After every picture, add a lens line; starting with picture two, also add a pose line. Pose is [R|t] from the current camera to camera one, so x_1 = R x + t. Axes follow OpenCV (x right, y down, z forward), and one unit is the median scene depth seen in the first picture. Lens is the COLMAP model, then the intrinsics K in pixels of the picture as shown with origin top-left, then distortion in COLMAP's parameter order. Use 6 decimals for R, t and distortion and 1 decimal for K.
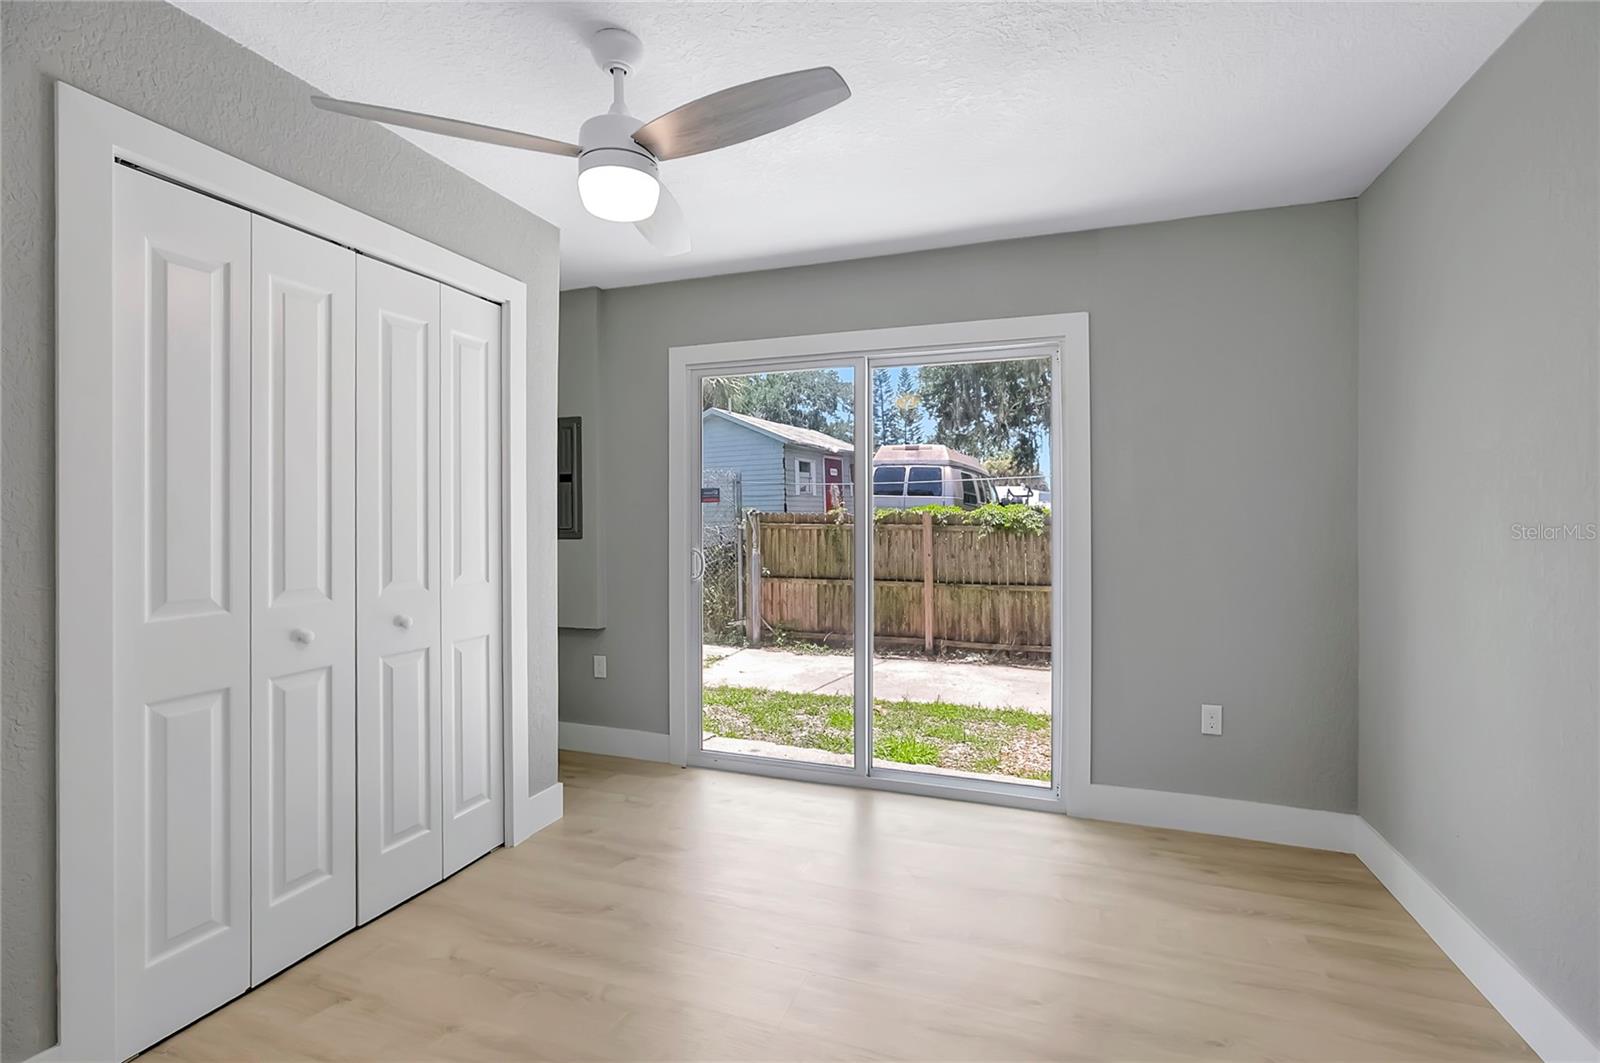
lens RADIAL K [[729.6, 0, 800.0], [0, 729.6, 531.5], [0, 0, 1]] dist [-0.015339, 0.000099]
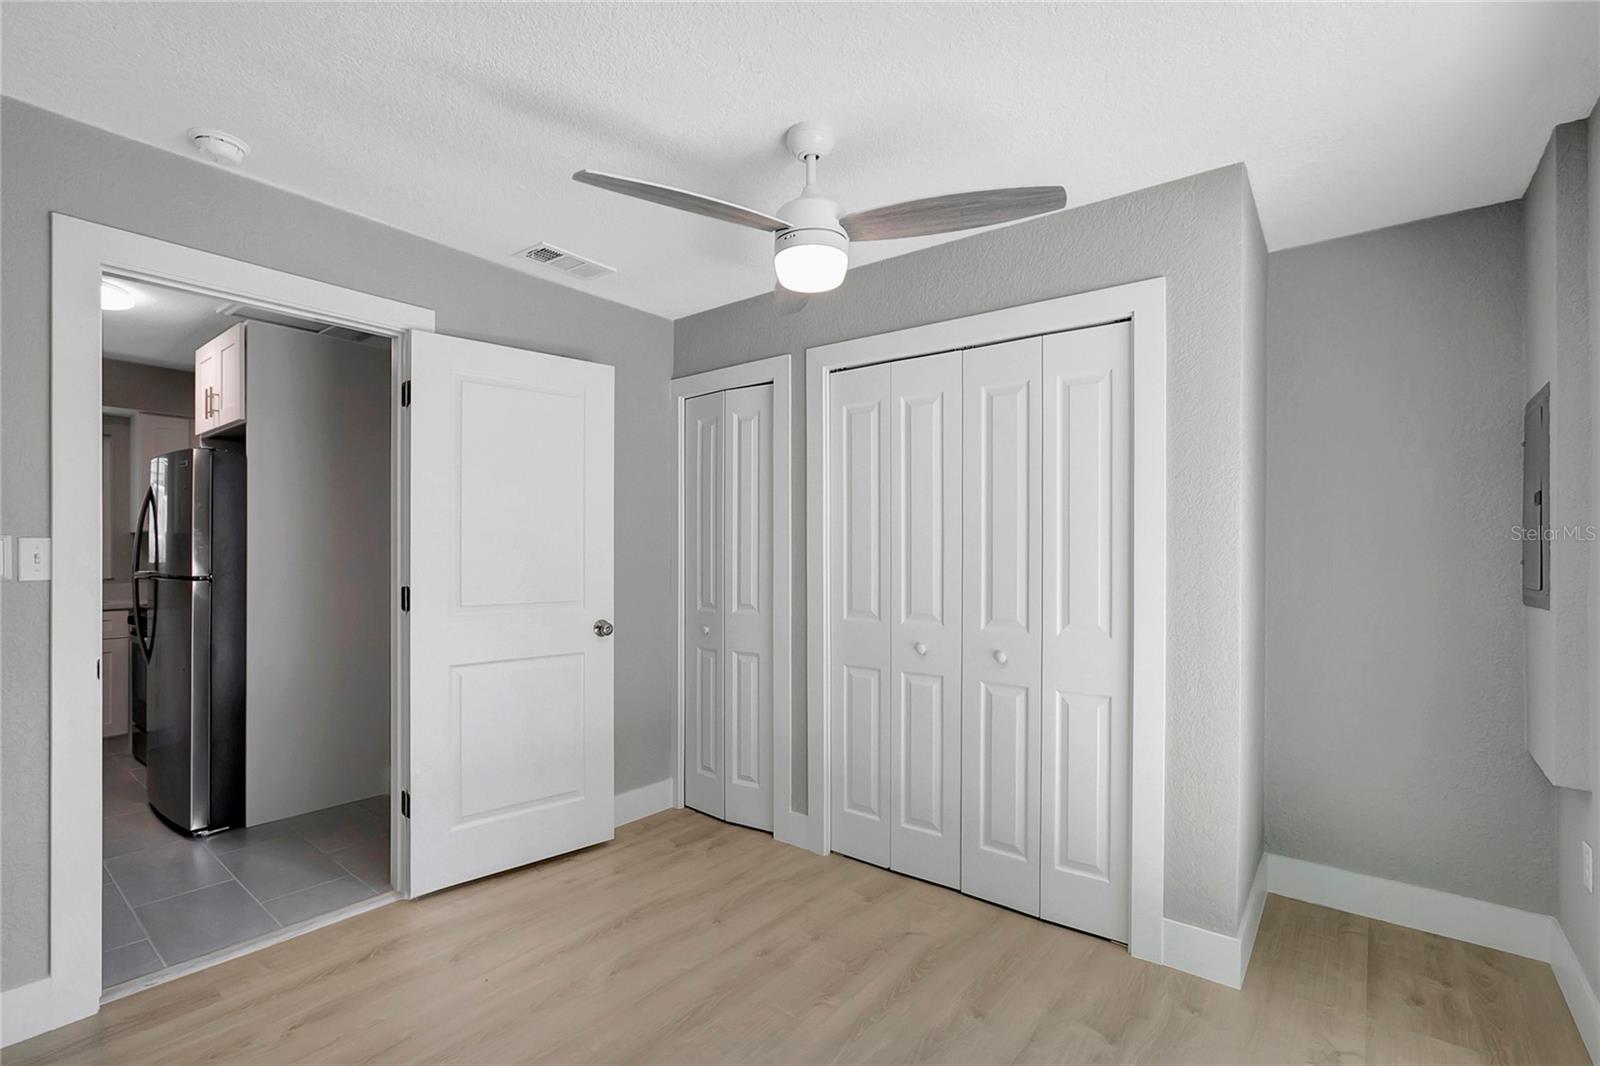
lens RADIAL K [[764.8, 0, 797.4], [0, 764.8, 548.1], [0, 0, 1]] dist [-0.035976, 0.026783]
pose [[-0.326974, 0.011849, -0.944959, 0.679686], [-0.015484, 0.999720, 0.017893, -0.060615], [0.944906, 0.020482, -0.326699, 1.097038]]
